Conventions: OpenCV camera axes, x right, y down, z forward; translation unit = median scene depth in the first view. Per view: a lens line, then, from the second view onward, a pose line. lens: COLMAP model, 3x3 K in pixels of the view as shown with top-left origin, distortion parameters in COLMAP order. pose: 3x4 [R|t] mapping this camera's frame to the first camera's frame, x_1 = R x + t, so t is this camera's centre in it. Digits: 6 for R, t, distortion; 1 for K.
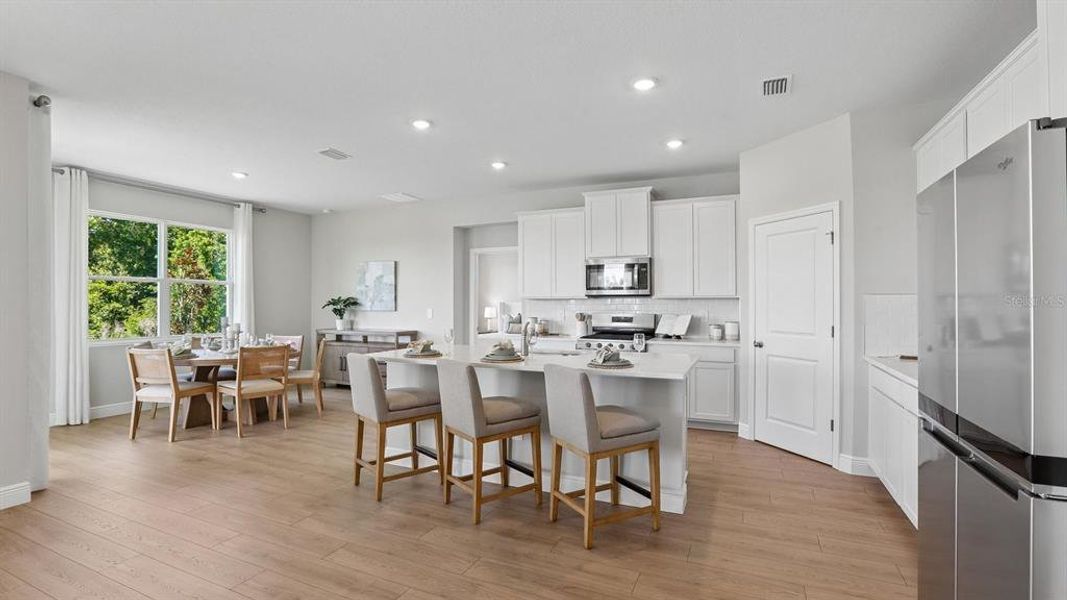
lens RADIAL K [[494.7, 0, 528.9], [0, 494.7, 298.0], [0, 0, 1]] dist [-0.025405, 0.000281]
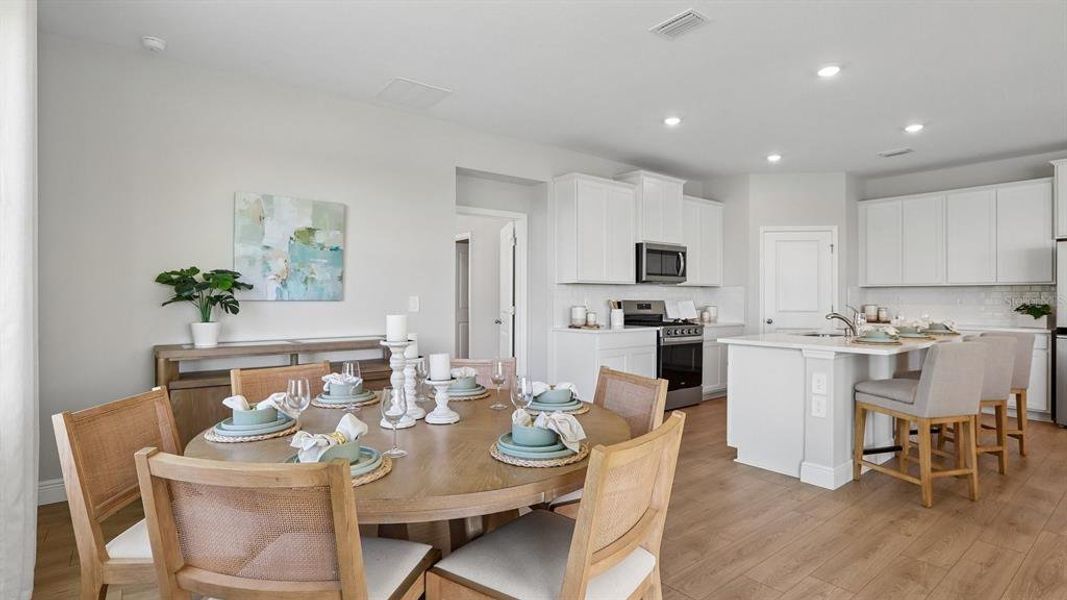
lens RADIAL K [[508.5, 0, 535.2], [0, 508.5, 304.3], [0, 0, 1]] dist [-0.029223, -0.000017]
pose [[0.458623, -0.007690, 0.888597, -0.886892], [-0.006623, 0.999905, 0.012072, 0.030881], [-0.888606, -0.011421, 0.458529, 0.788323]]
